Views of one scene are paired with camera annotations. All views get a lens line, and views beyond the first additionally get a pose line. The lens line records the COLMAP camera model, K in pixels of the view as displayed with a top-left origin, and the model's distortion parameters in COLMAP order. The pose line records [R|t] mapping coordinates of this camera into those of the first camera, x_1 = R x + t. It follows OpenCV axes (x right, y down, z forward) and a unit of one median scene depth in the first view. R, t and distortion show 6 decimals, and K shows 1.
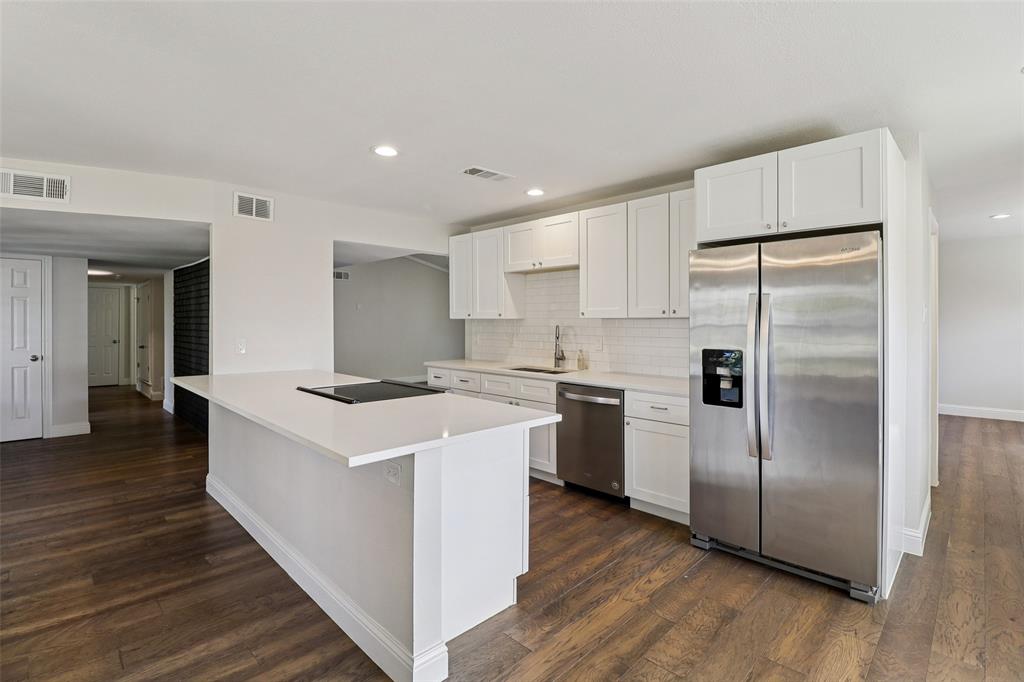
lens RADIAL K [[475.1, 0, 512.0], [0, 475.1, 323.4], [0, 0, 1]] dist [-0.029625, -0.000951]
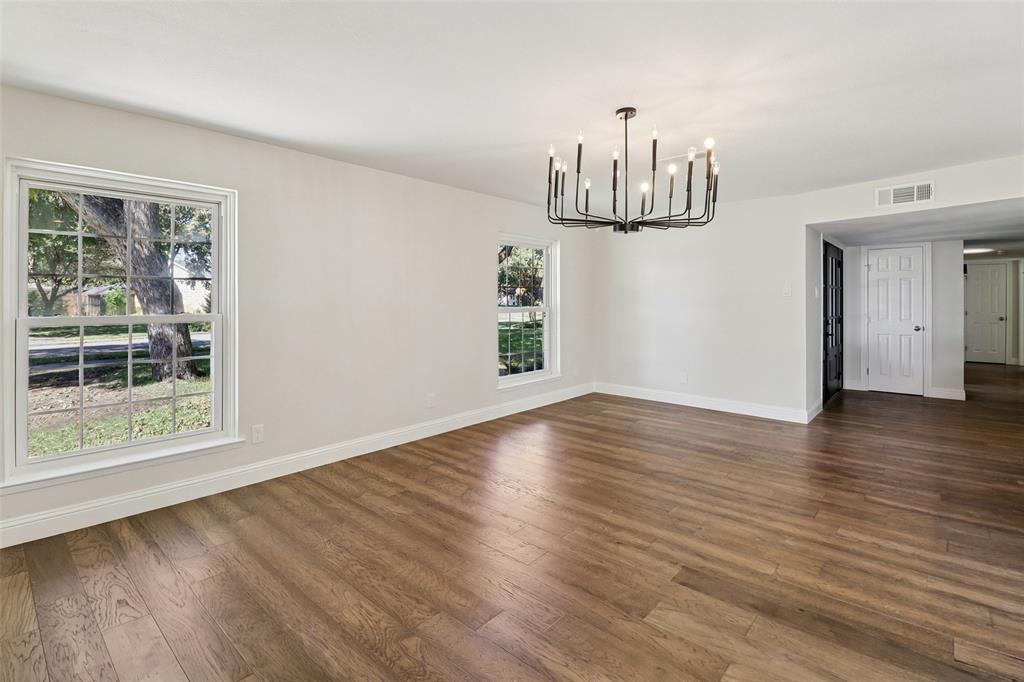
lens RADIAL K [[482.9, 0, 513.5], [0, 482.9, 299.8], [0, 0, 1]] dist [-0.012031, -0.001167]
pose [[0.046747, -0.002902, -0.998903, 0.224691], [0.001153, 0.999995, -0.002851, 0.004318], [0.998906, -0.001018, 0.046750, -0.158919]]
